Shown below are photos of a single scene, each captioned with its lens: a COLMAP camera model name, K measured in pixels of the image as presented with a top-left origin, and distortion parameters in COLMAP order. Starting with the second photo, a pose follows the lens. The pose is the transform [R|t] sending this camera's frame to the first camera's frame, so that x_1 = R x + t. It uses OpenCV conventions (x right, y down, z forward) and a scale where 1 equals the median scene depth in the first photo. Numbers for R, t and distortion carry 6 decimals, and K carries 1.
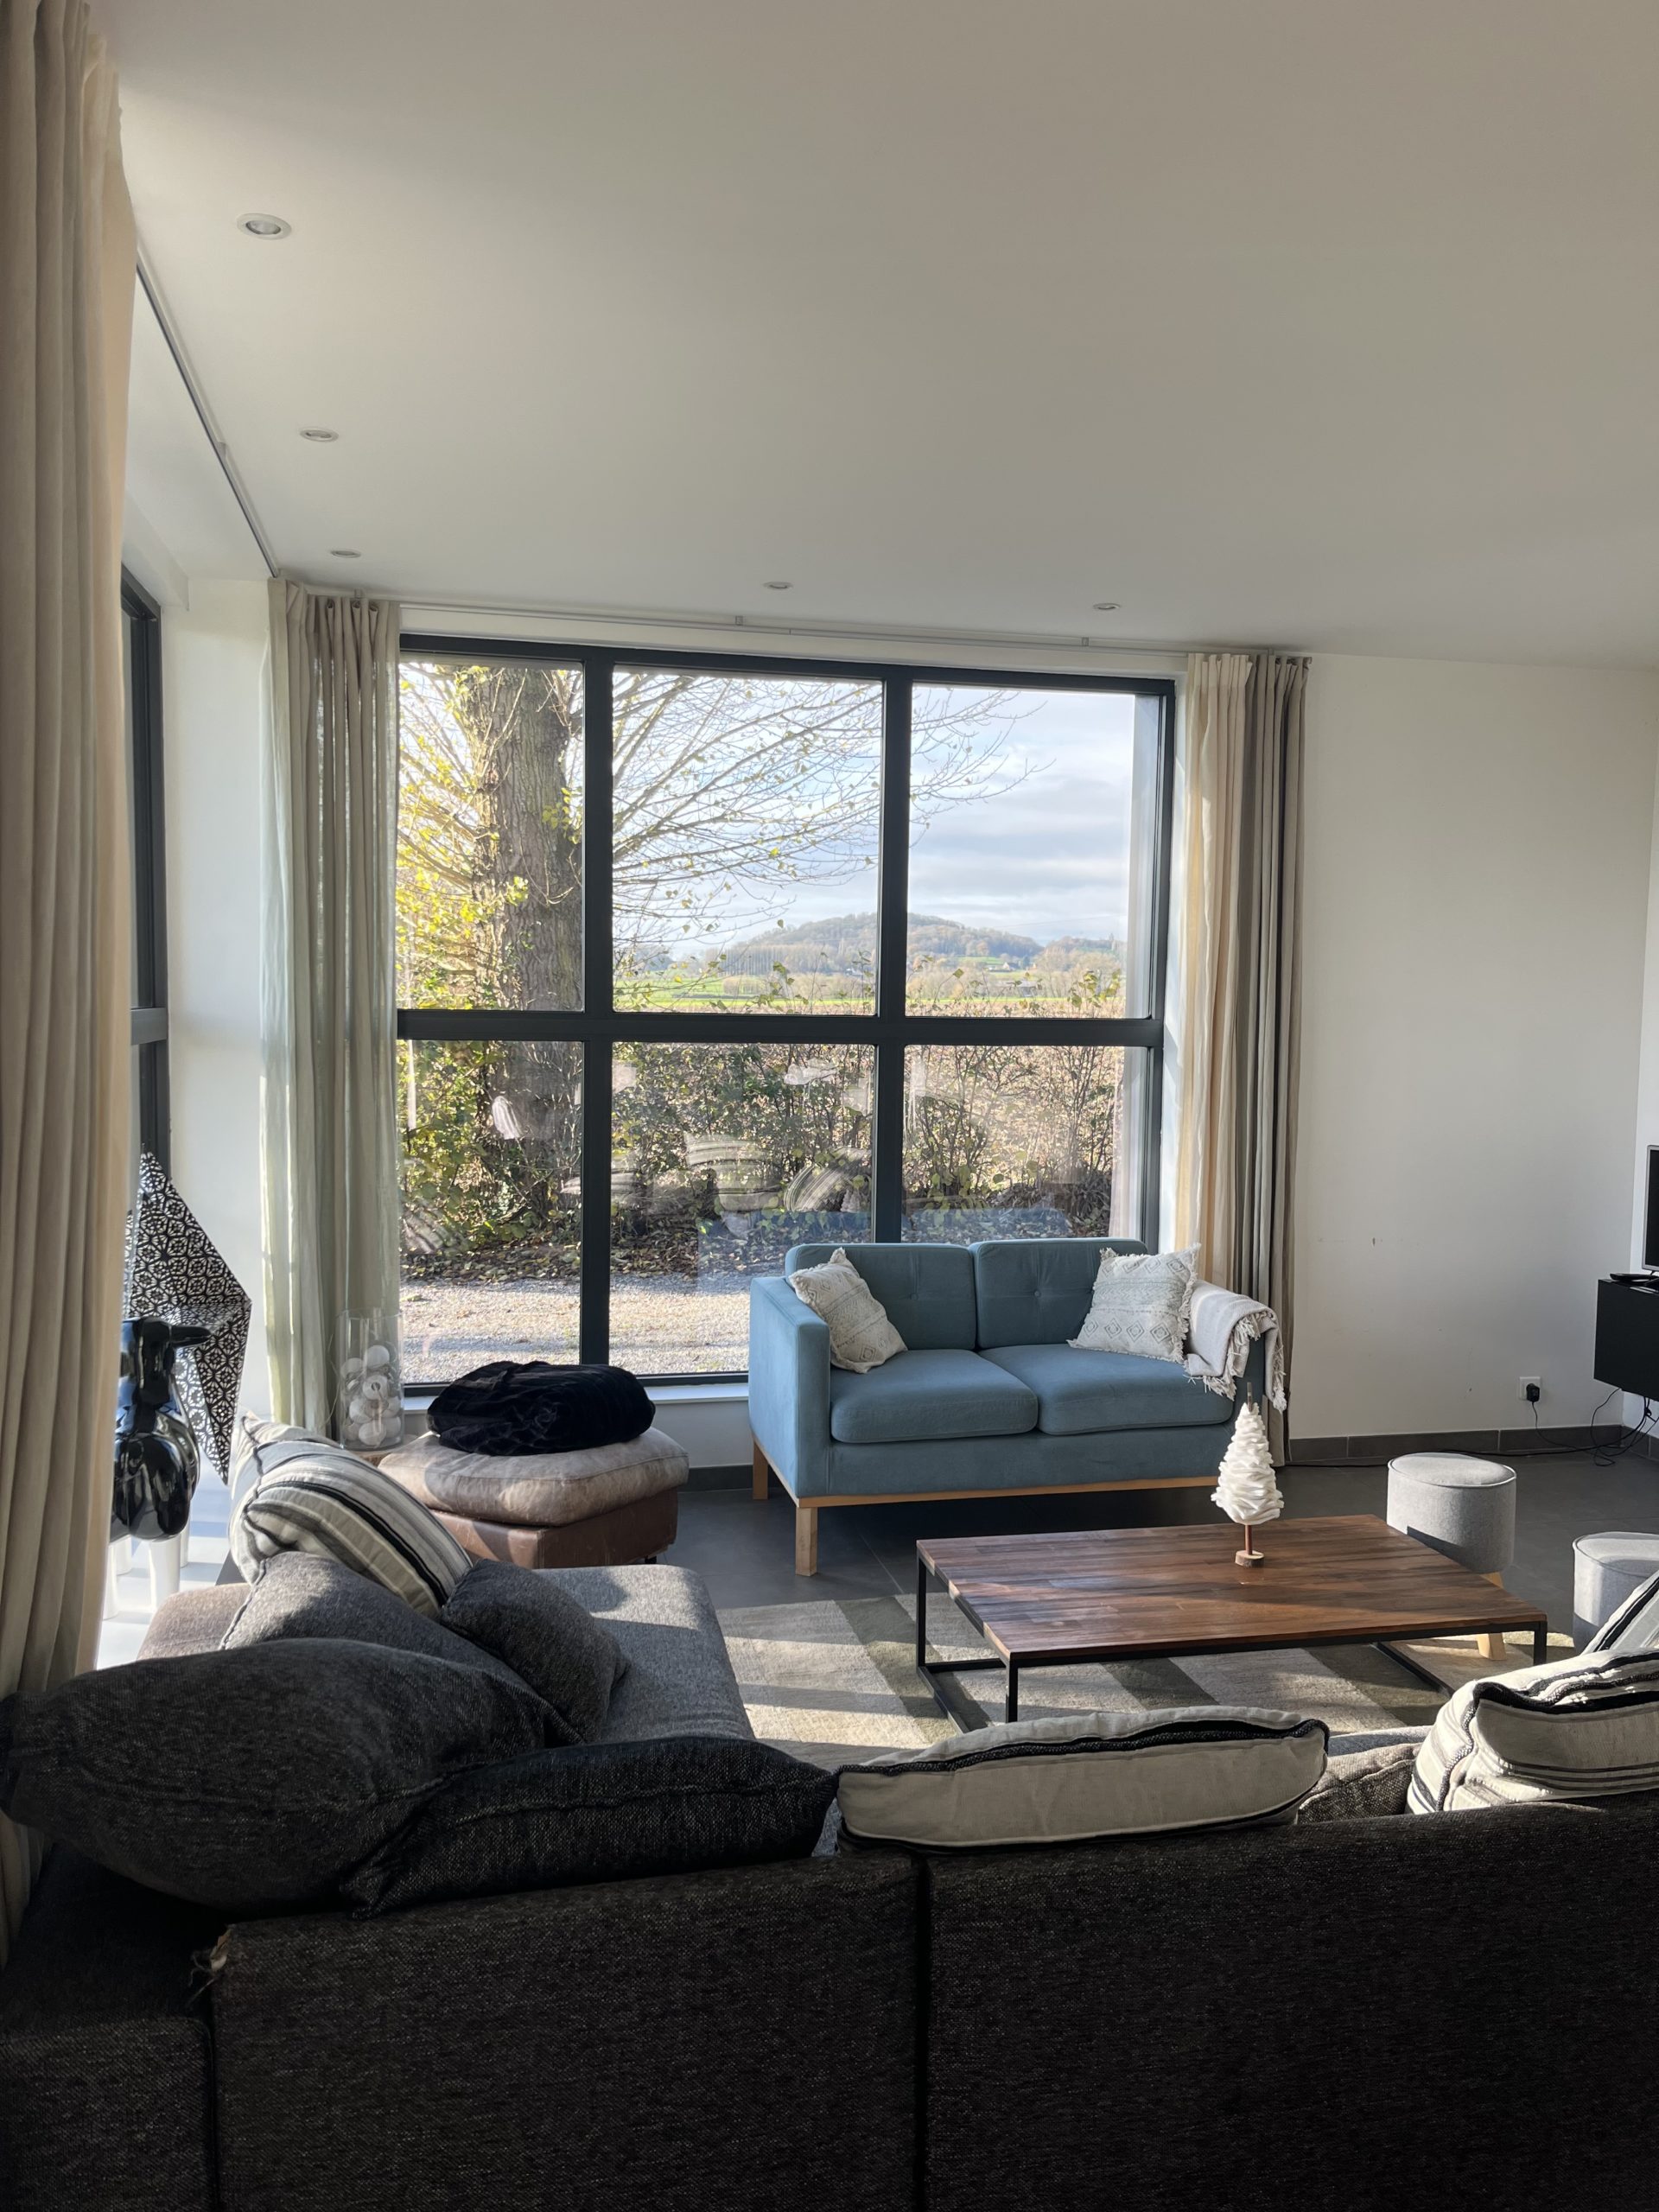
lens RADIAL K [[1687.2, 0, 835.1], [0, 1687.2, 1107.9], [0, 0, 1]] dist [0.016795, 0.001091]
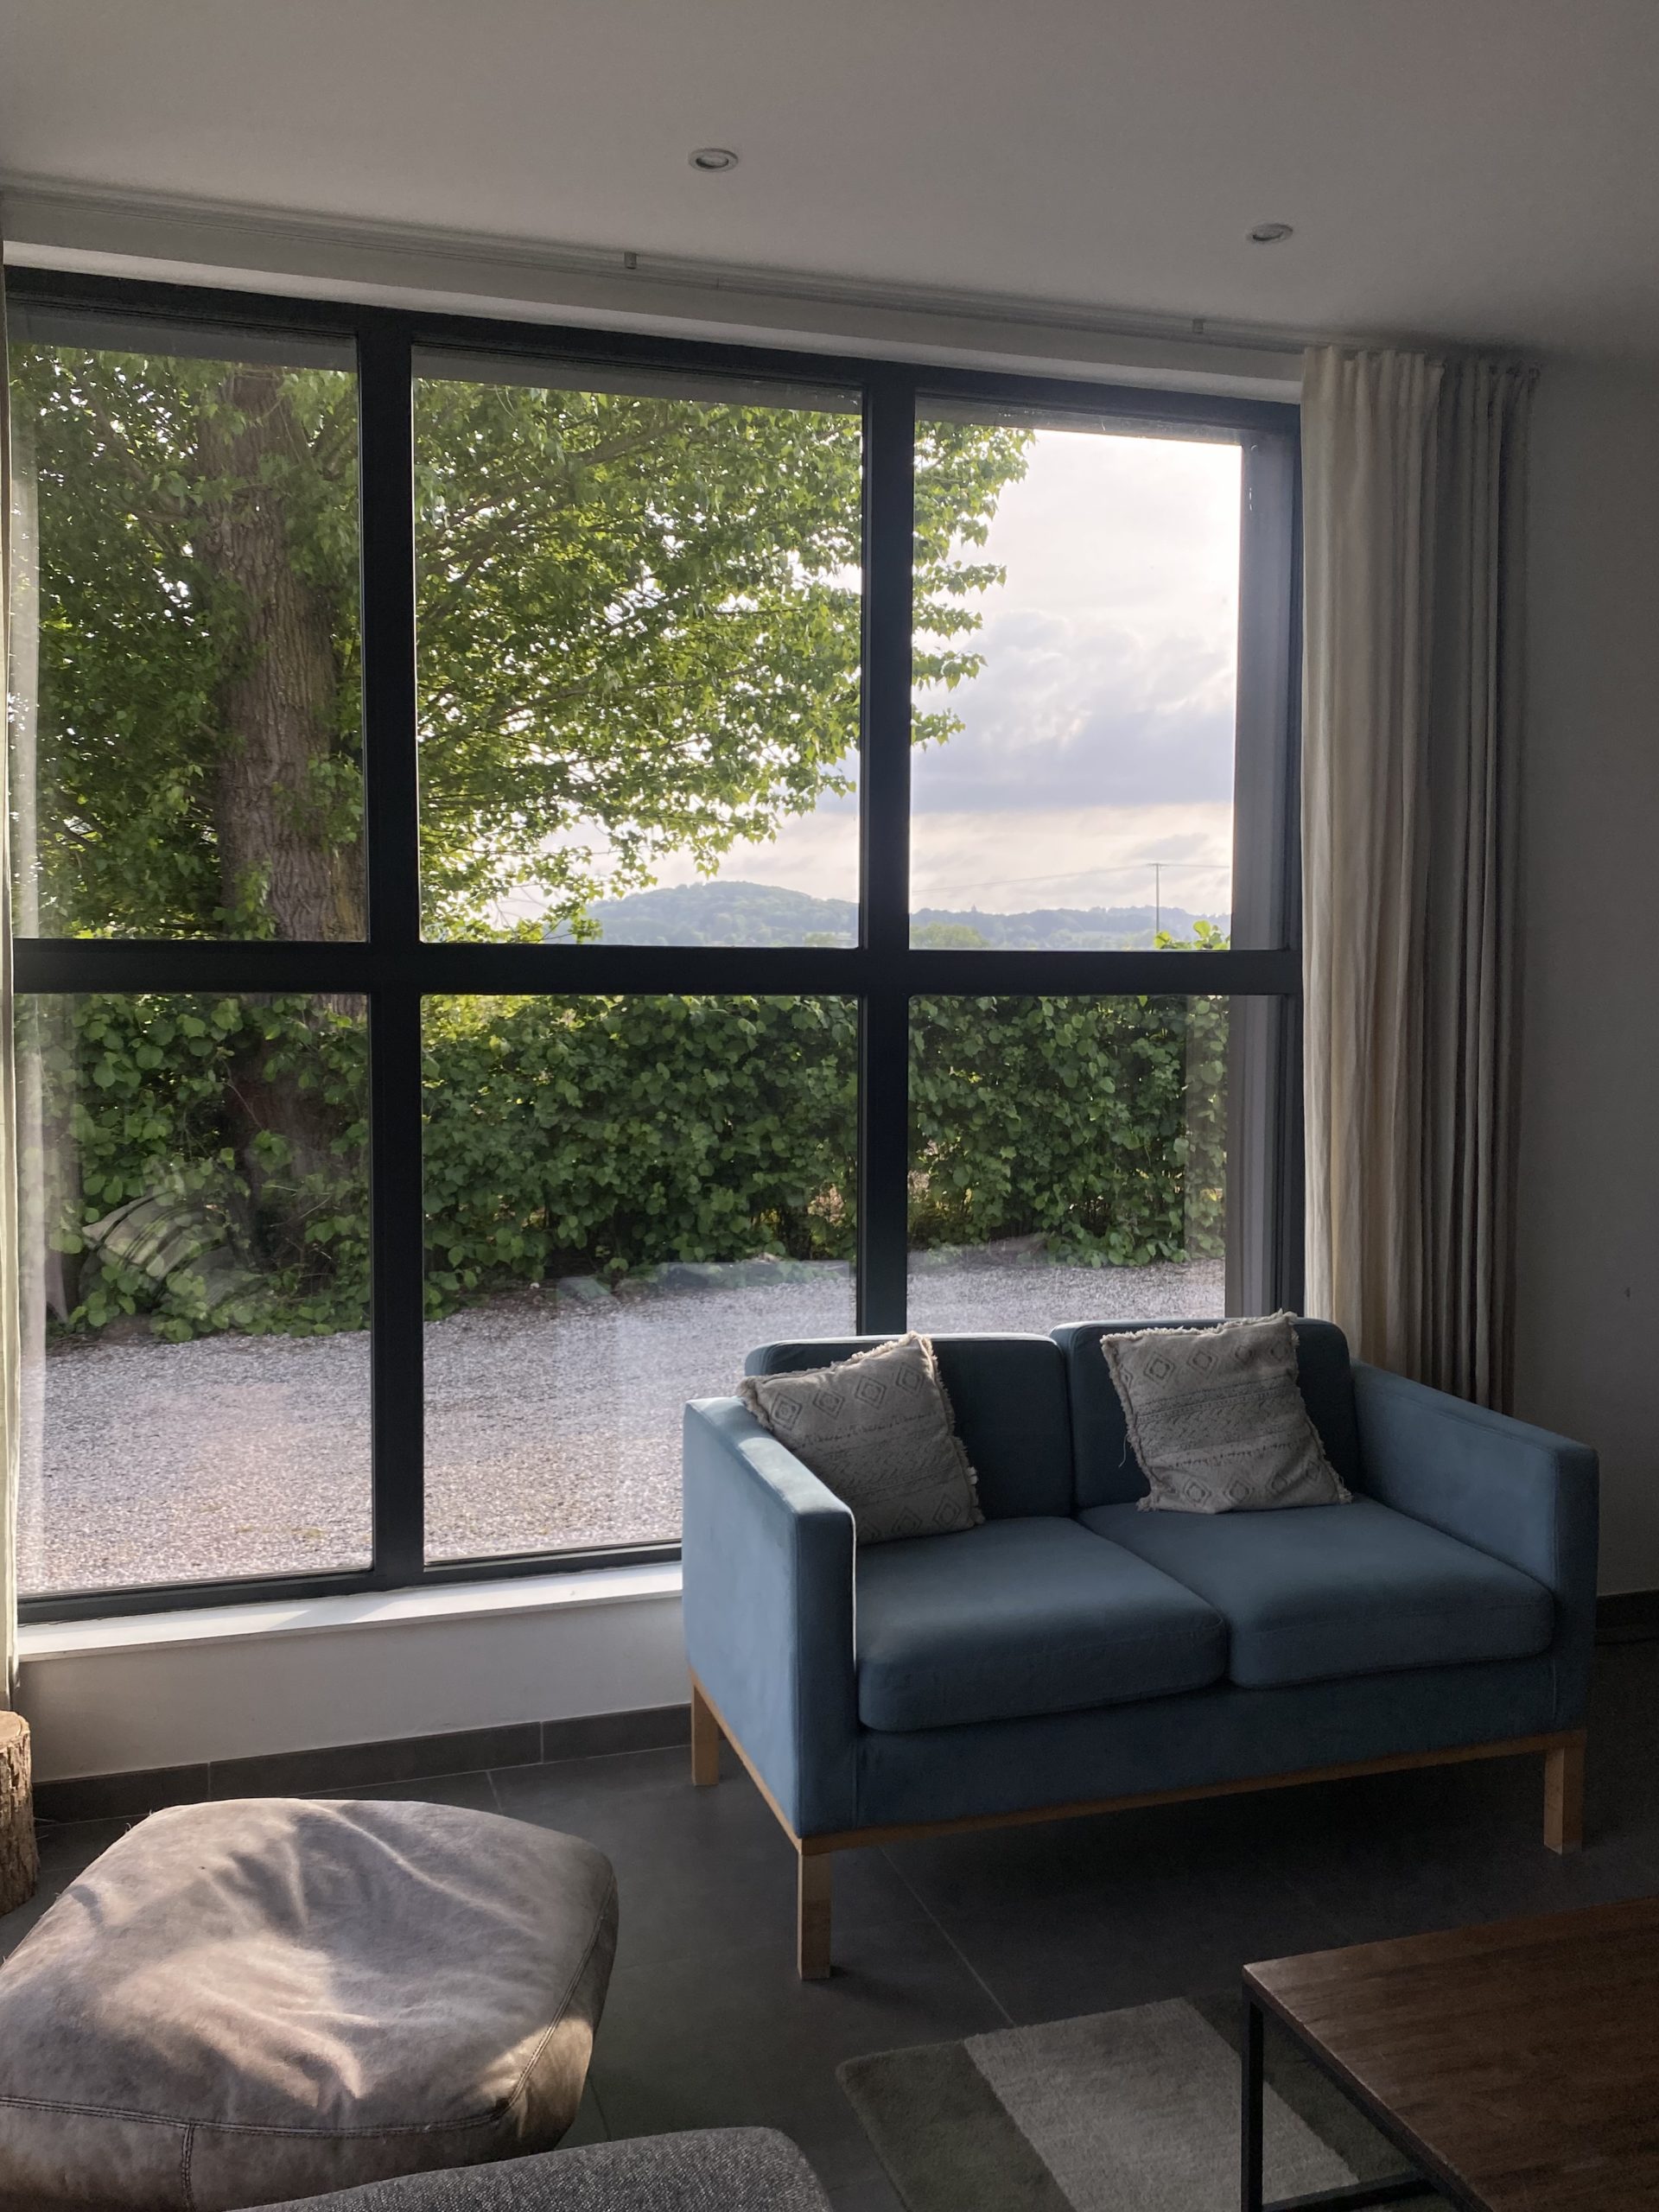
lens RADIAL K [[1890.0, 0, 821.3], [0, 1890.0, 1106.1], [0, 0, 1]] dist [0.015039, 0.002009]
pose [[0.996195, -0.020043, 0.084819, -0.049064], [0.019467, 0.999781, 0.007620, -0.003281], [-0.084953, -0.005940, 0.996367, 0.322995]]
